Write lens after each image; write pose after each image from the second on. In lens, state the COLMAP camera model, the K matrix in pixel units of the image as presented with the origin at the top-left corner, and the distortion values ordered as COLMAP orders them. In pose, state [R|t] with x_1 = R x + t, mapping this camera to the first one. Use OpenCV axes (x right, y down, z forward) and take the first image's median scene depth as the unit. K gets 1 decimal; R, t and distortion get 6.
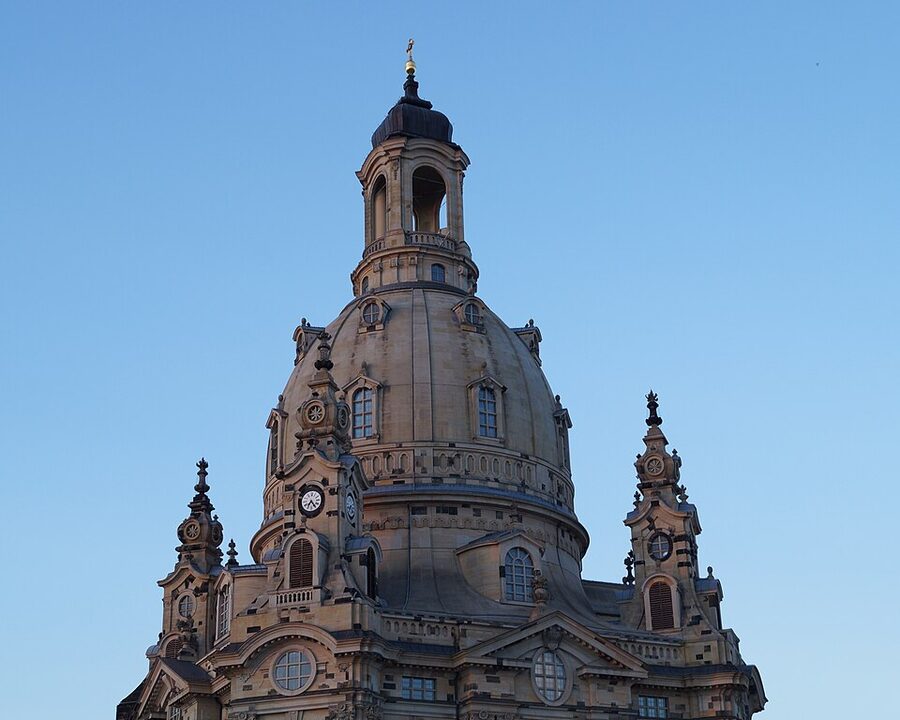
lens RADIAL K [[1619.0, 0, 450.0], [0, 1619.0, 360.0], [0, 0, 1]] dist [0.005591, 0.082908]
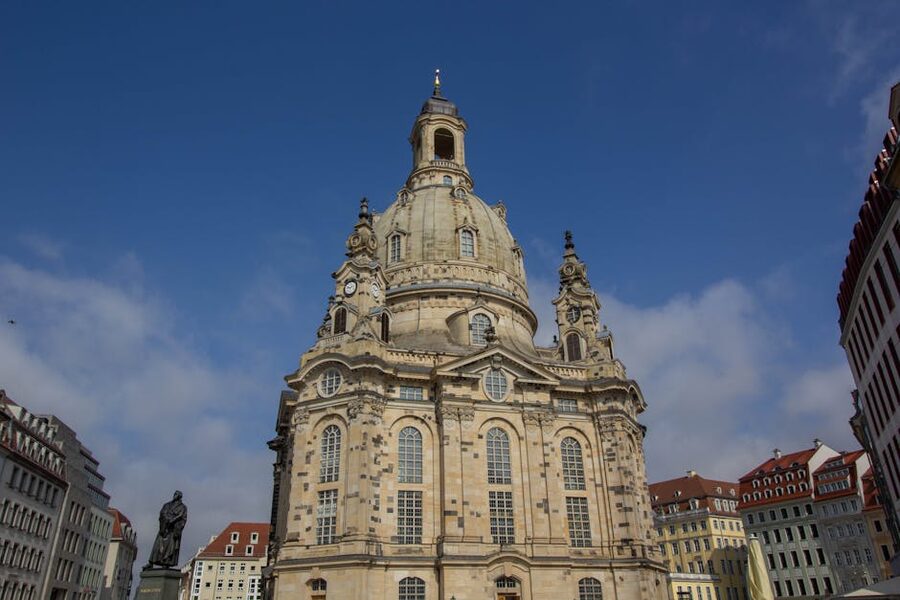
lens RADIAL K [[680.7, 0, 441.6], [0, 680.7, 284.0], [0, 0, 1]] dist [0.003771, -0.001434]
pose [[0.985351, -0.065974, -0.157260, 0.112170], [0.056567, 0.996373, -0.063567, 0.125166], [0.160884, 0.053740, 0.985509, 0.296455]]
